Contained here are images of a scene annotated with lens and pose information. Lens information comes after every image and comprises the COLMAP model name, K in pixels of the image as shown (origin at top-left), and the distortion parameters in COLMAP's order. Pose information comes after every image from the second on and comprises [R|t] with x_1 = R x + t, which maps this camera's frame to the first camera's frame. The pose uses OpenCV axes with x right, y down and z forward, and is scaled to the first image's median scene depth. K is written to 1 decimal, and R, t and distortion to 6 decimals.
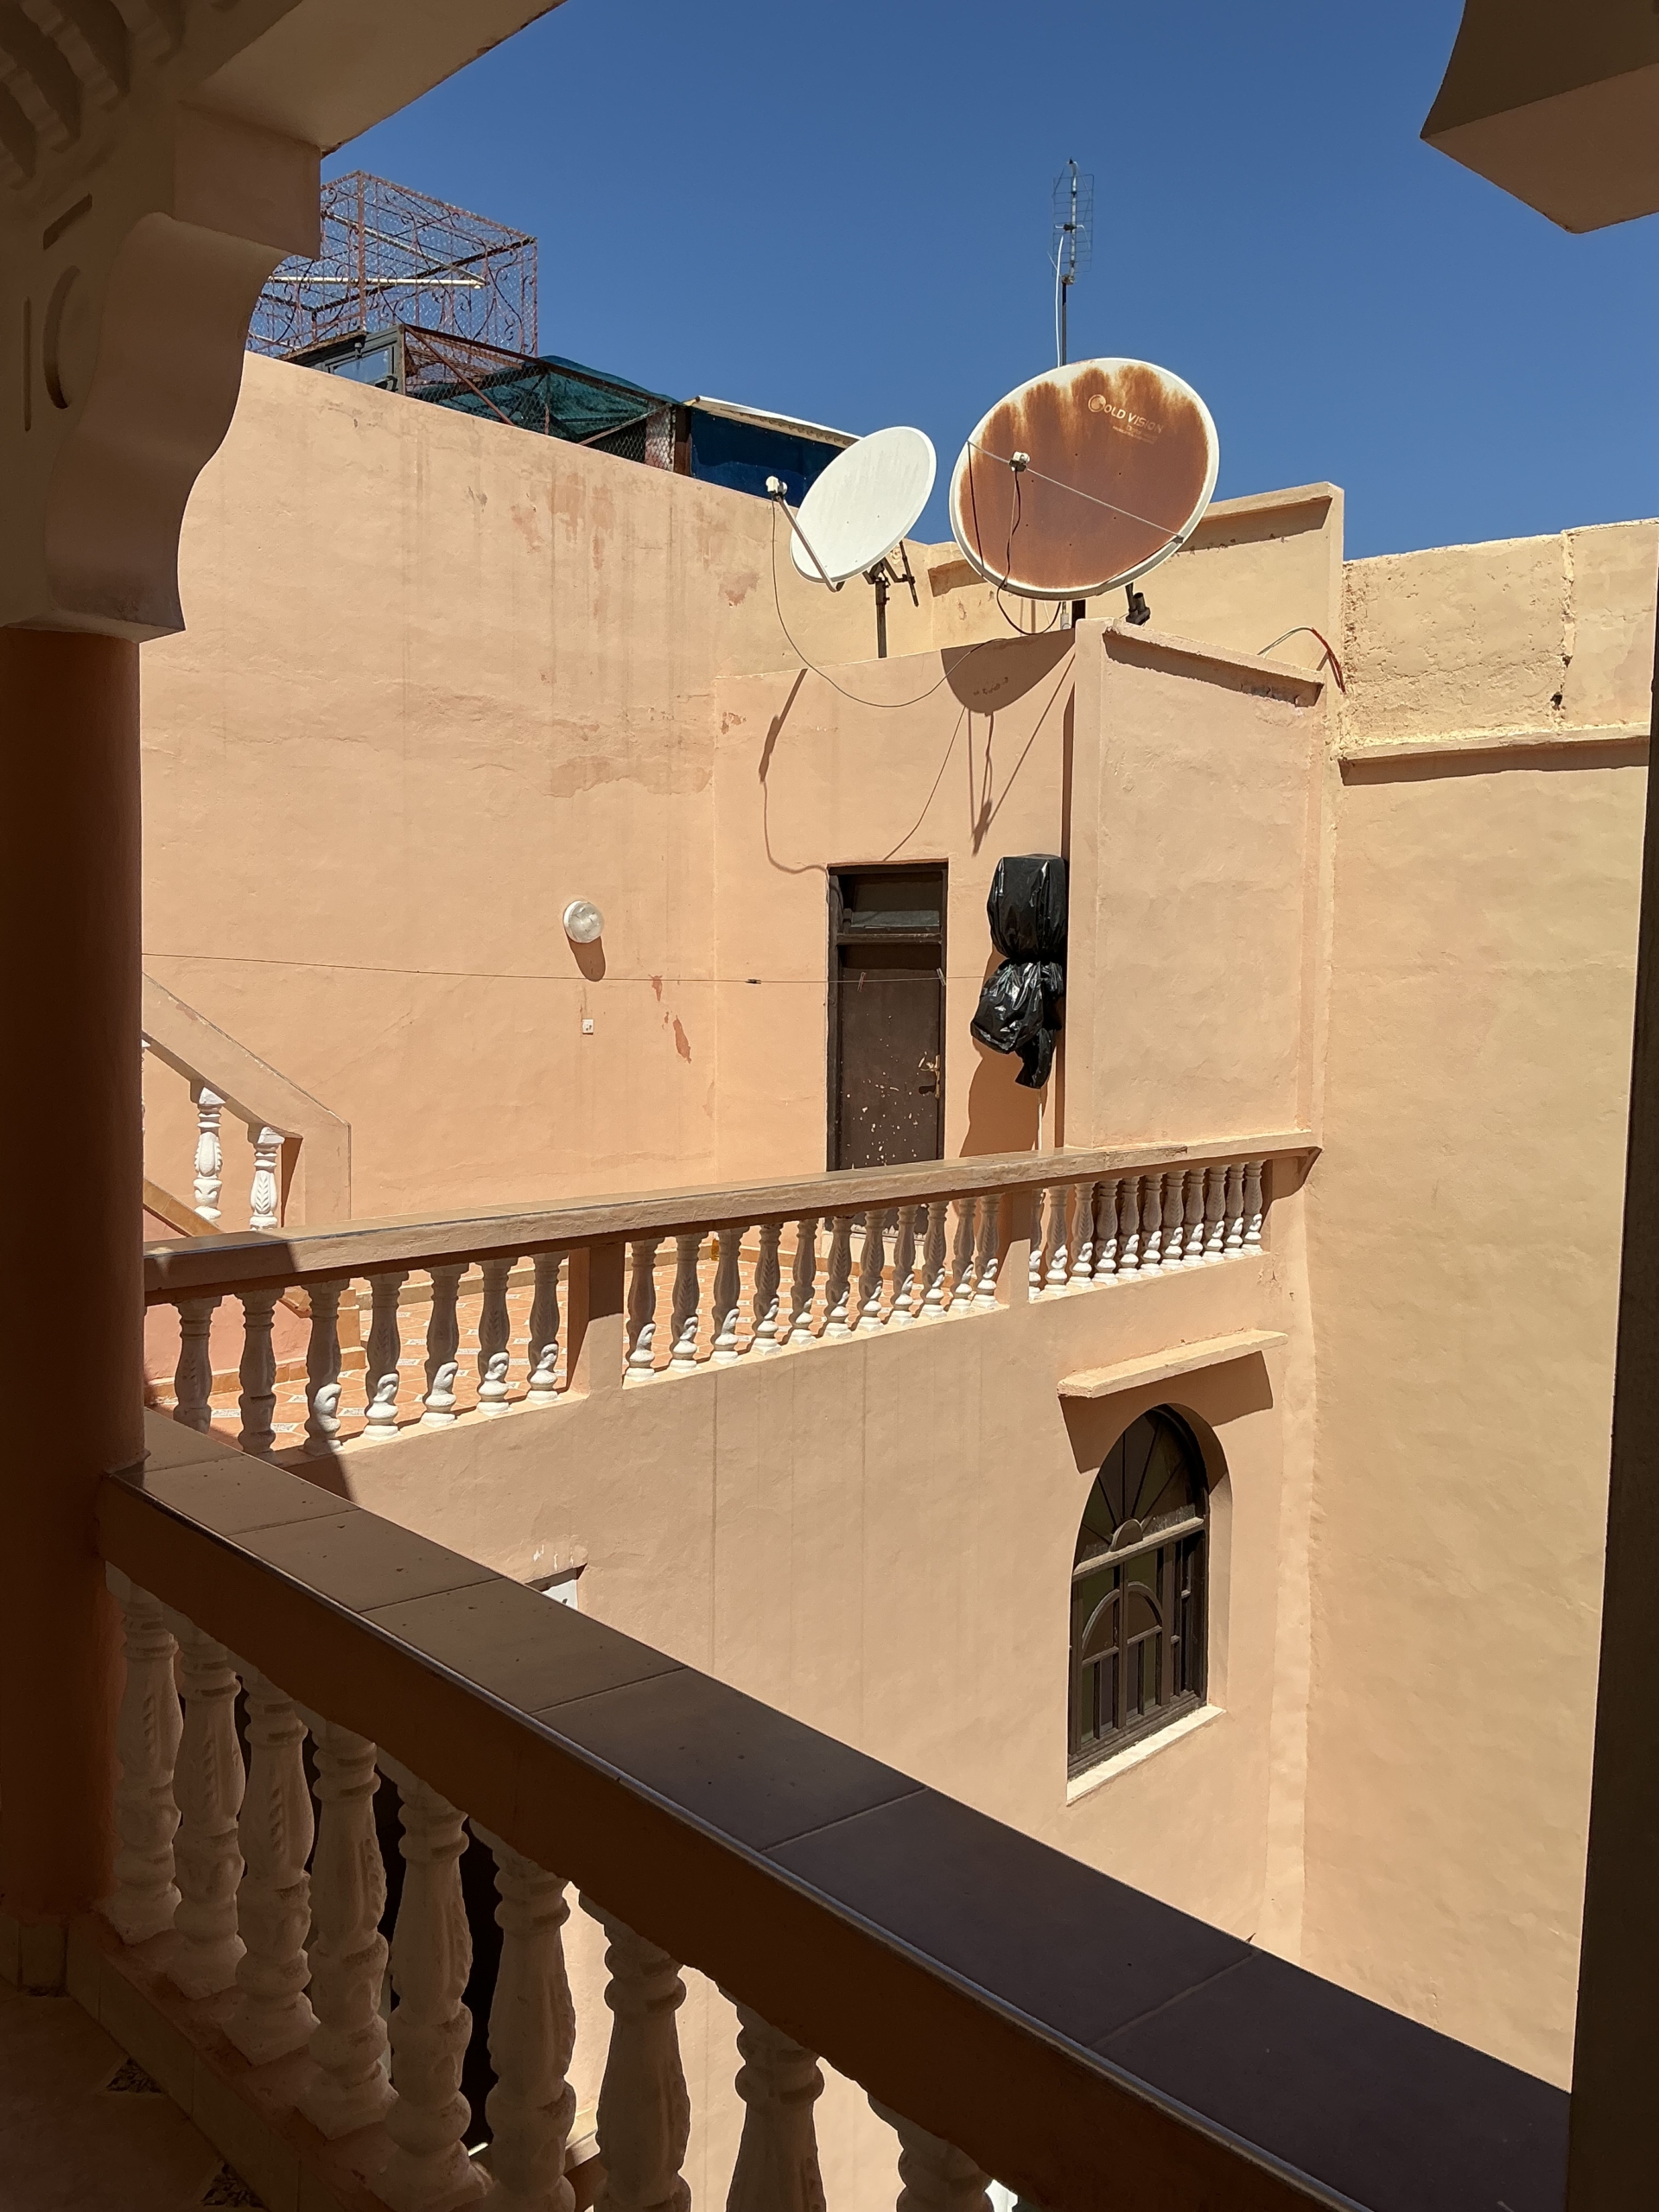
lens RADIAL K [[1825.1, 0, 834.1], [0, 1825.1, 1101.1], [0, 0, 1]] dist [0.163291, -0.345784]
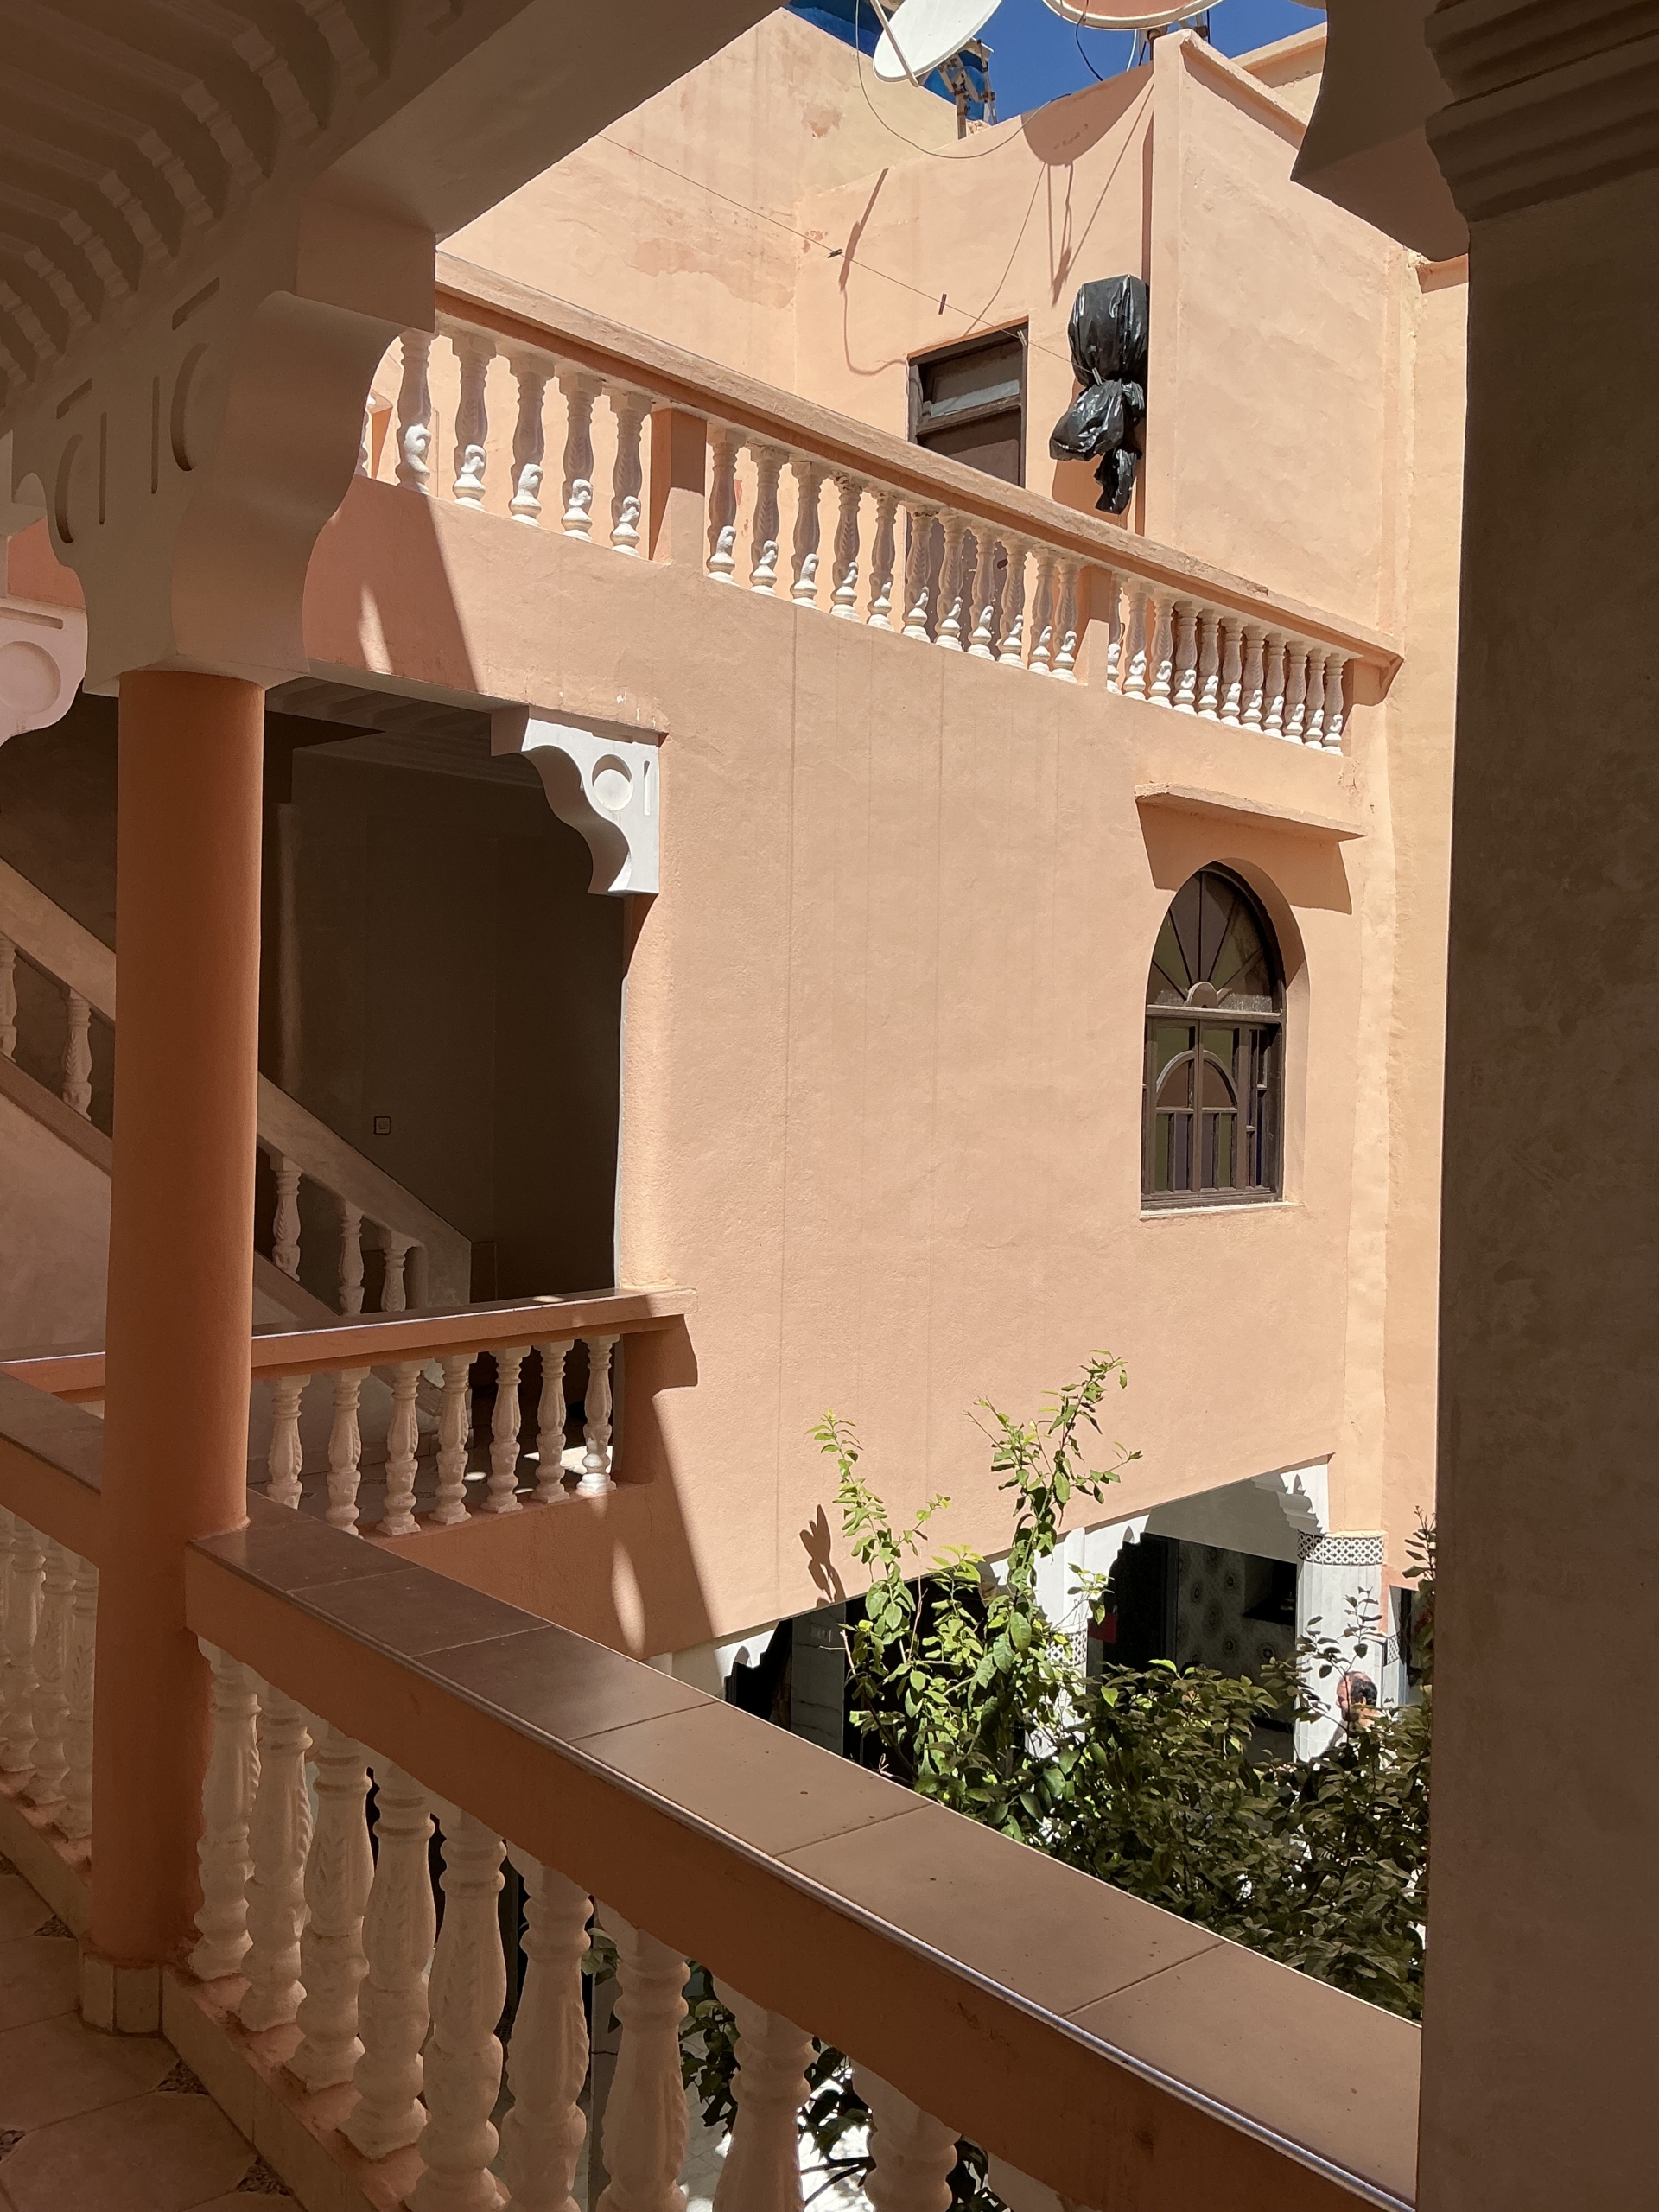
lens RADIAL K [[1801.3, 0, 825.1], [0, 1801.3, 1106.2], [0, 0, 1]] dist [0.198225, -0.426983]
pose [[0.998948, 0.004931, -0.045595, -0.000629], [-0.007010, 0.998937, -0.045558, 0.333180], [0.045322, 0.045830, 0.997921, 0.008496]]
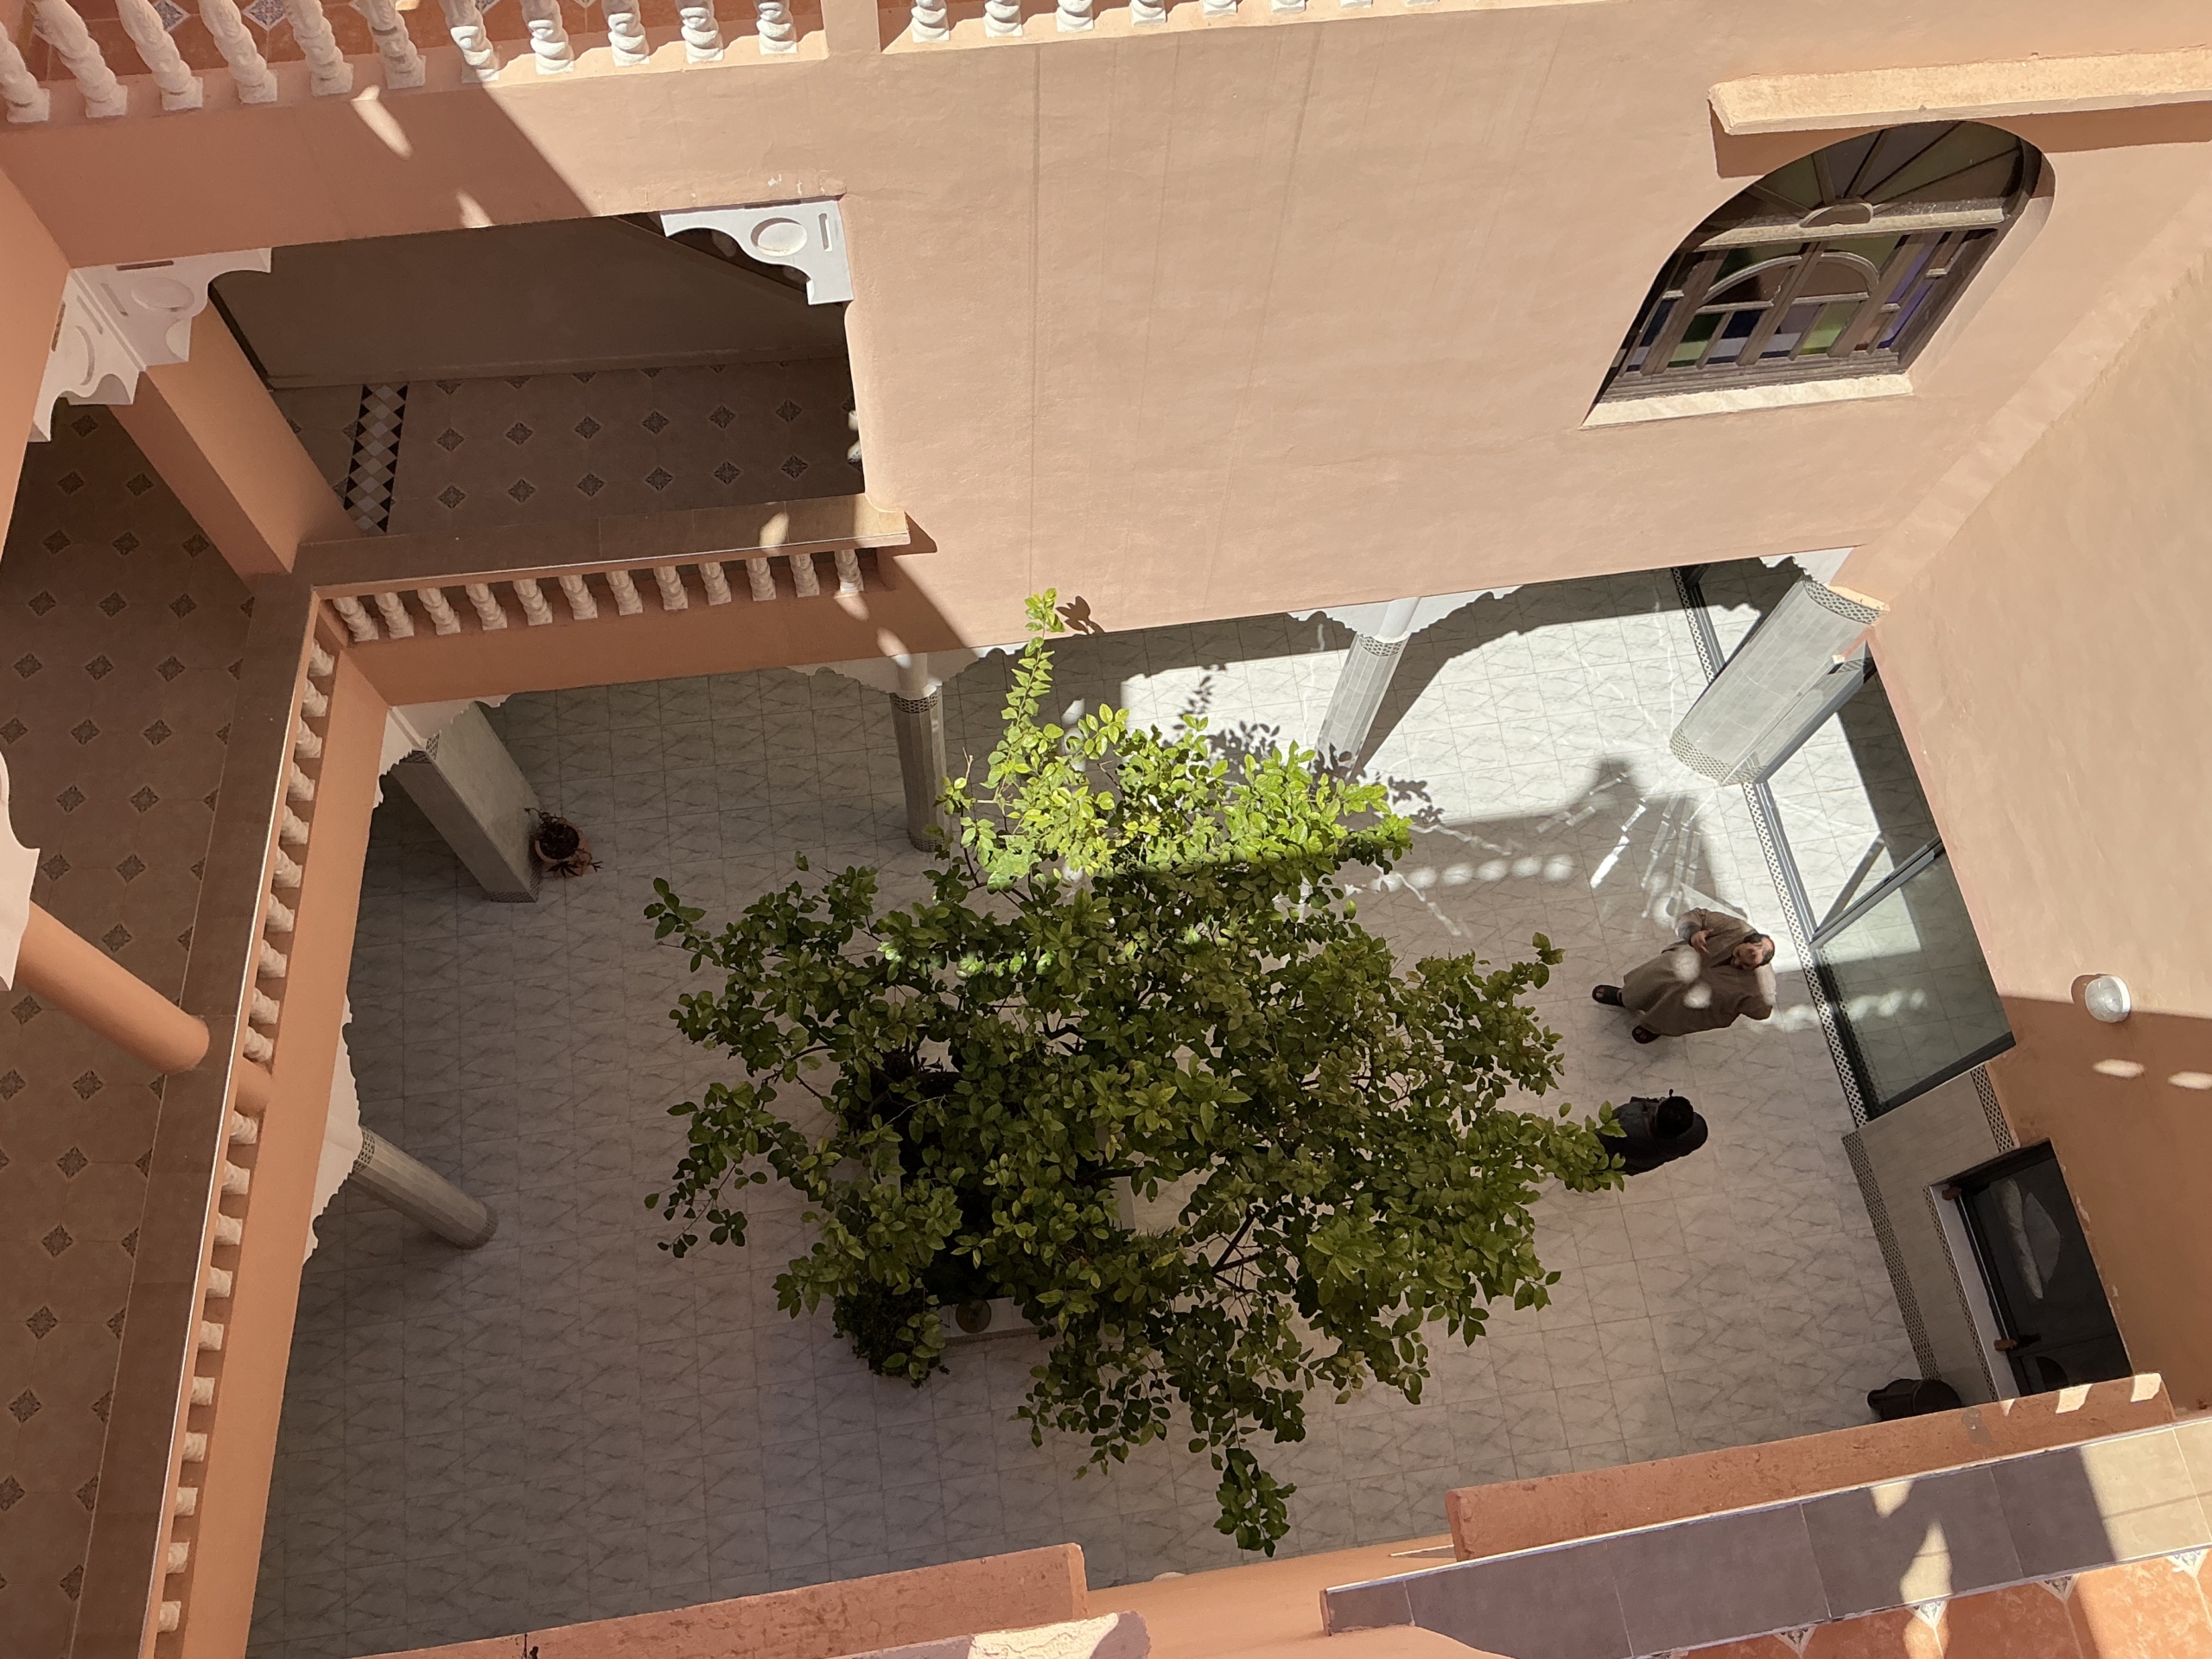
lens RADIAL K [[1825.1, 0, 1107.3], [0, 1825.1, 820.7], [0, 0, 1]] dist [0.163291, -0.345784]
pose [[0.756524, 0.613502, -0.226465, 0.251484], [-0.077389, 0.427848, 0.900532, -0.316127], [0.649370, -0.663748, 0.371156, 0.347419]]
